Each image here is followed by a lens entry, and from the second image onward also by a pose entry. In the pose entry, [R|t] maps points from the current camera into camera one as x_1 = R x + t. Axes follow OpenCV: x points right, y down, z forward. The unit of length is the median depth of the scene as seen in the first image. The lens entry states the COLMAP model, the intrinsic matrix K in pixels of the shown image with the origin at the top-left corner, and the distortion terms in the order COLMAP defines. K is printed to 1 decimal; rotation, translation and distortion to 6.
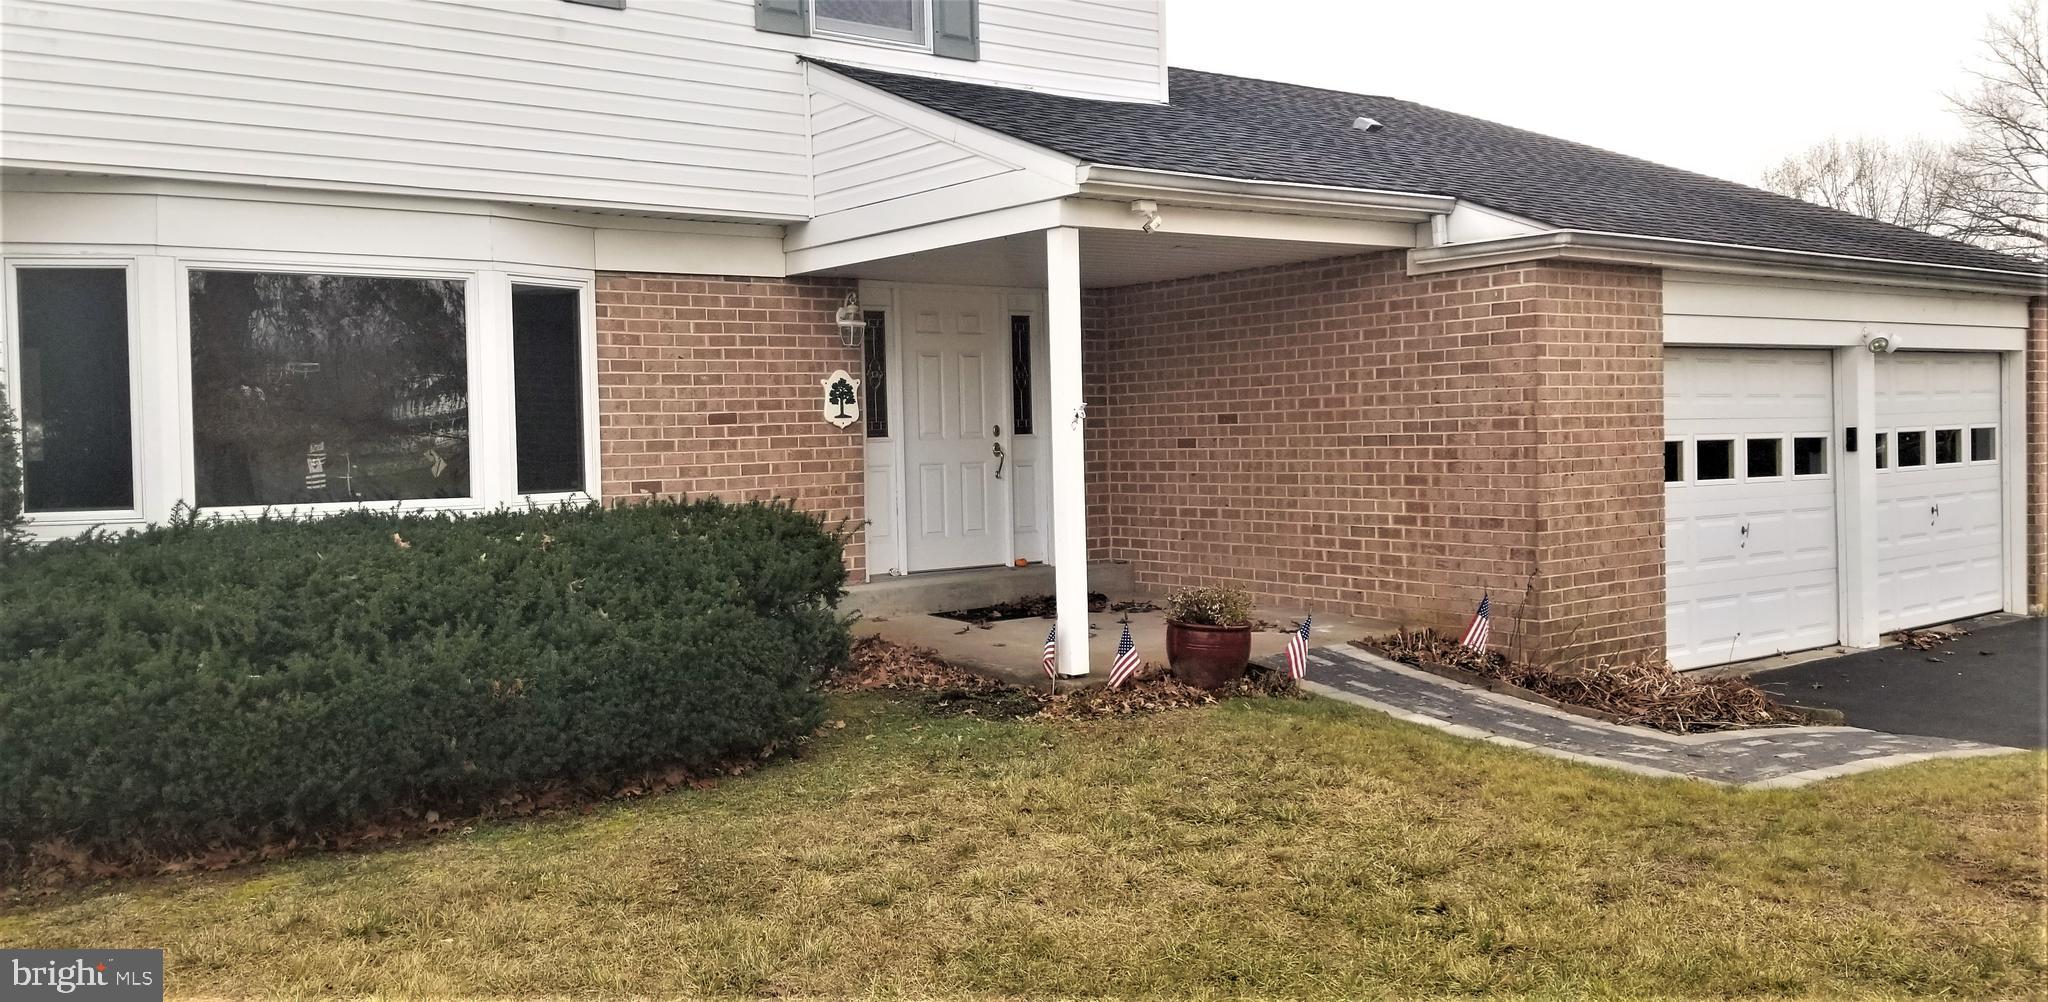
lens RADIAL K [[1620.5, 0, 1024.0], [0, 1620.5, 501.0], [0, 0, 1]] dist [0.071954, -0.078645]
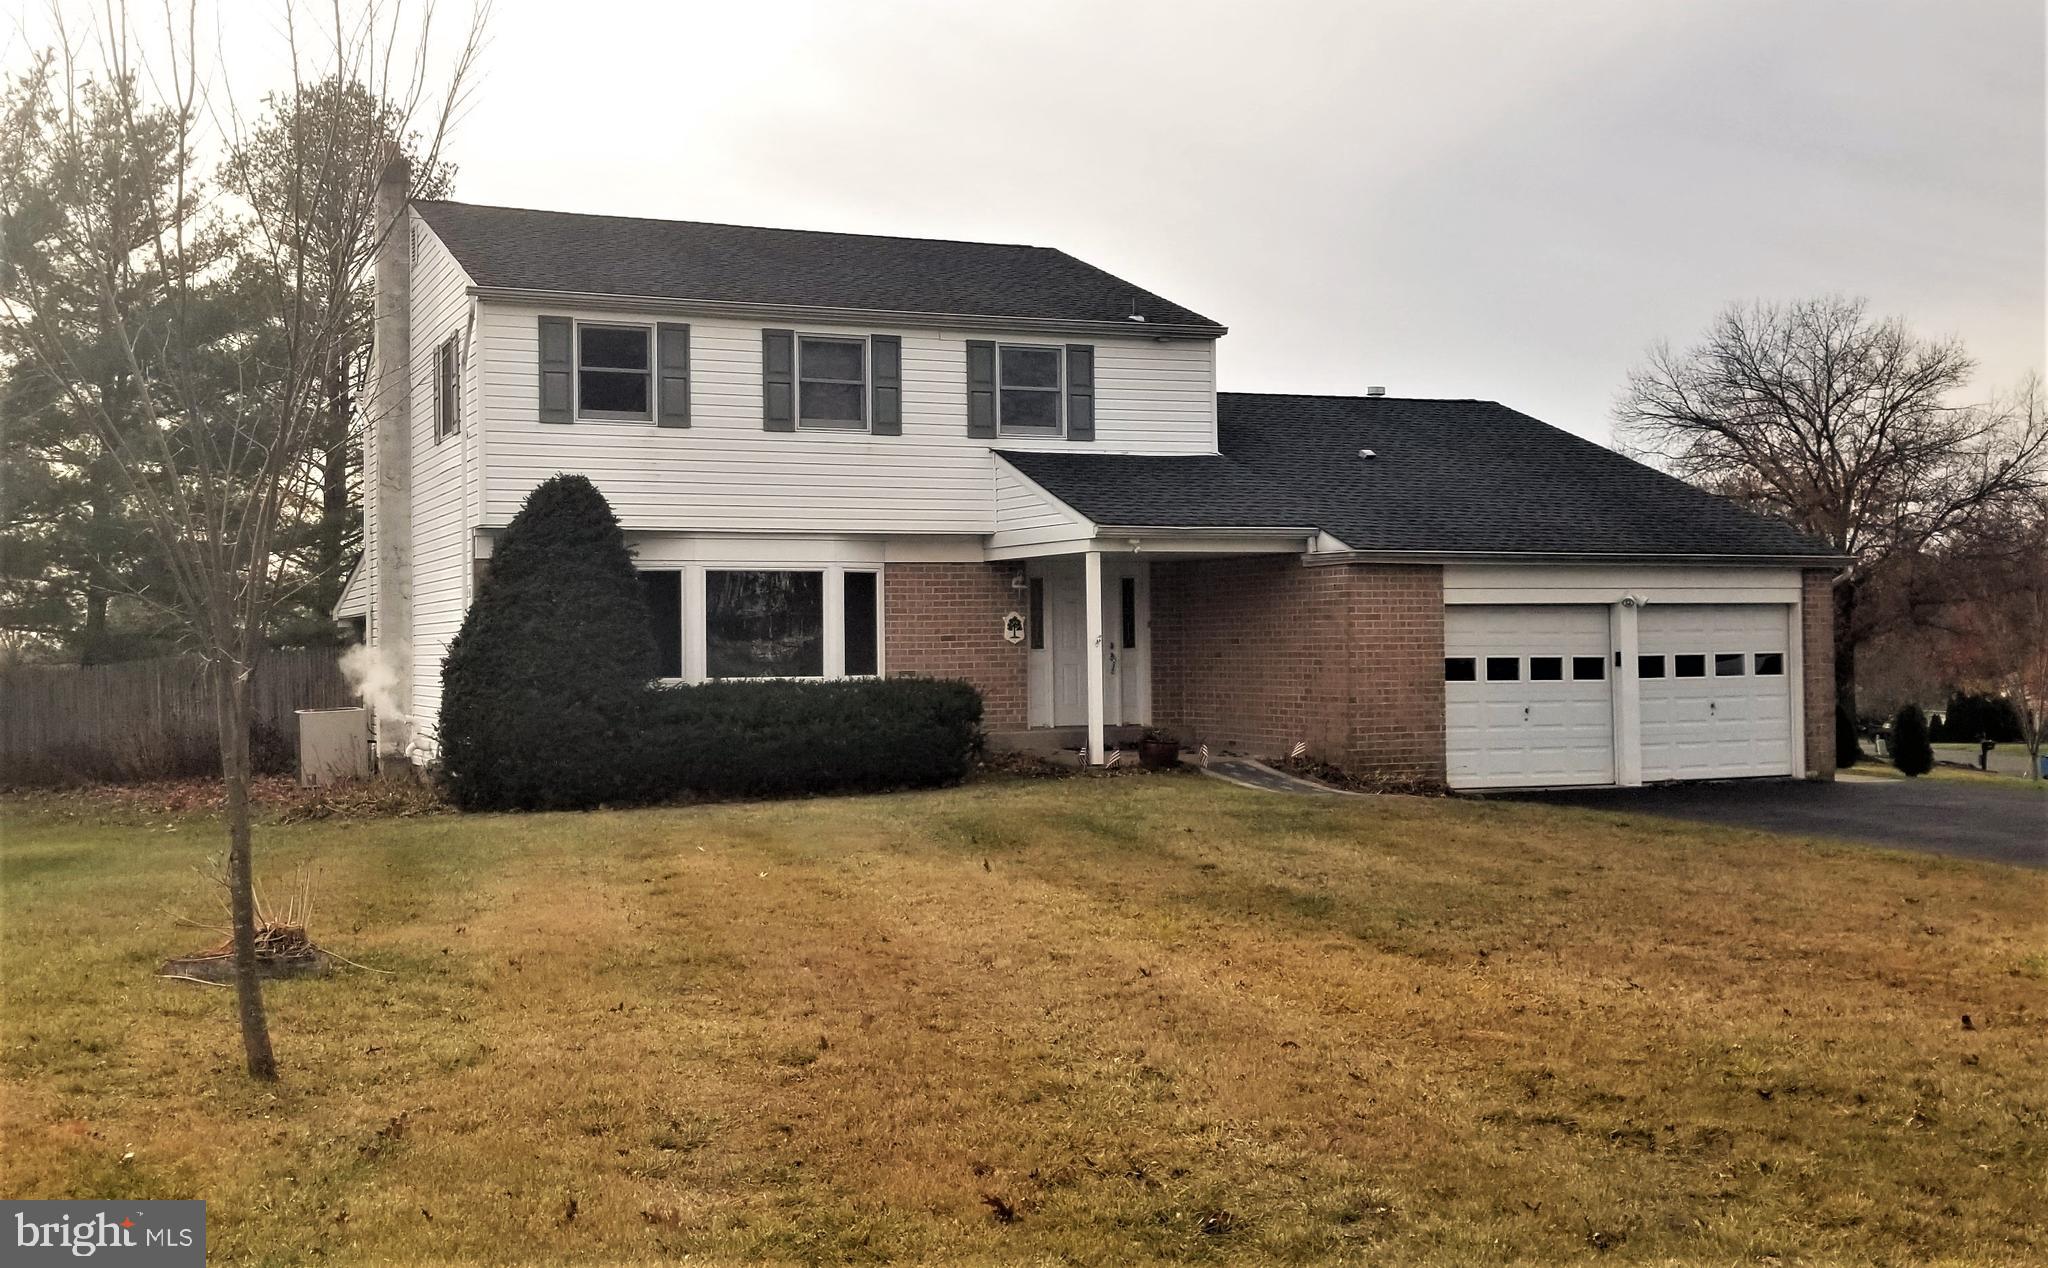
lens RADIAL K [[2081.6, 0, 941.2], [0, 2081.6, 632.3], [0, 0, 1]] dist [0.017218, -0.012310]
pose [[0.968303, 0.012107, -0.249485, 0.431427], [-0.023380, 0.998833, -0.042270, 0.047232], [0.248682, 0.046763, 0.967456, -1.411667]]
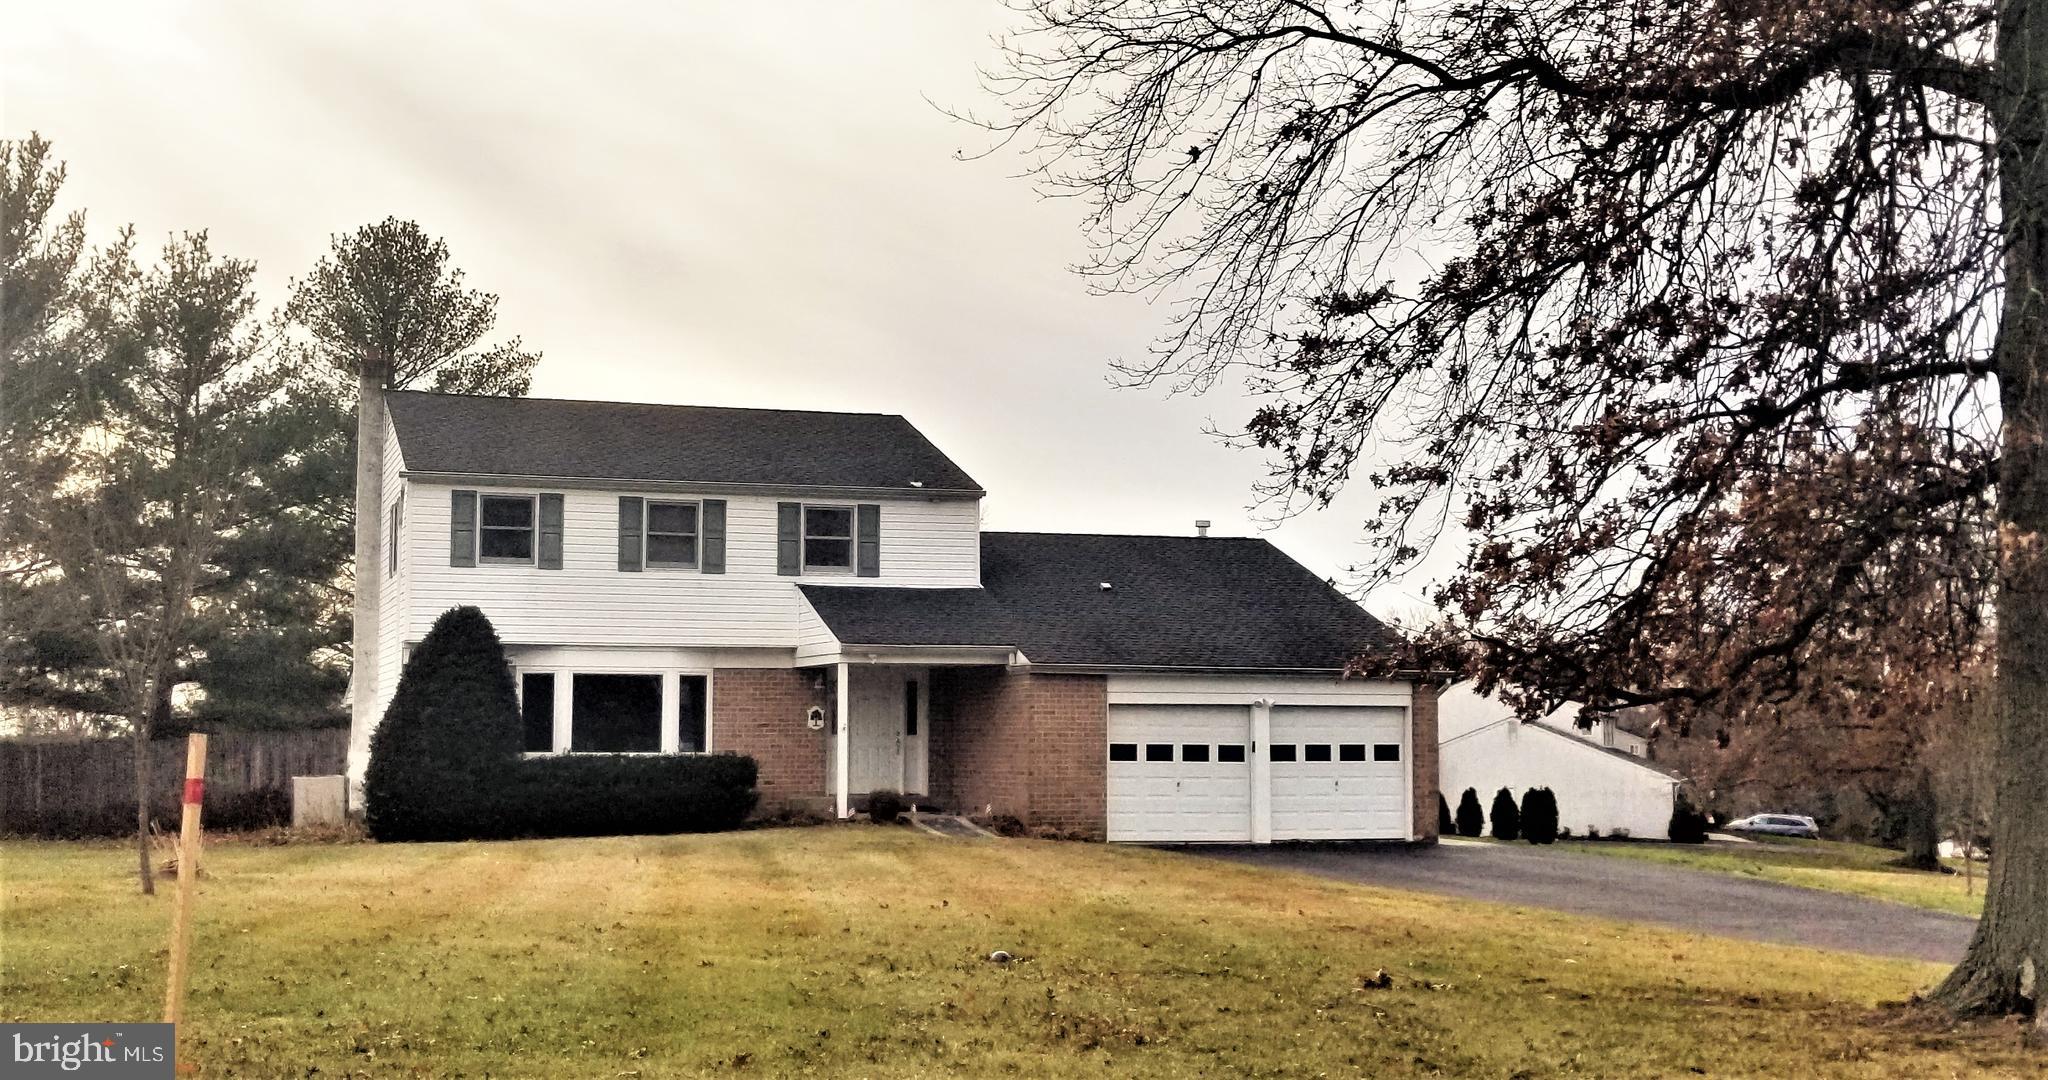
lens RADIAL K [[2451.1, 0, 1017.2], [0, 2451.1, 594.6], [0, 0, 1]] dist [0.002760, 0.022820]
pose [[0.949505, 0.005492, -0.313703, 1.441219], [-0.037312, 0.994728, -0.095521, 0.099532], [0.311524, 0.102403, 0.944704, -2.593728]]
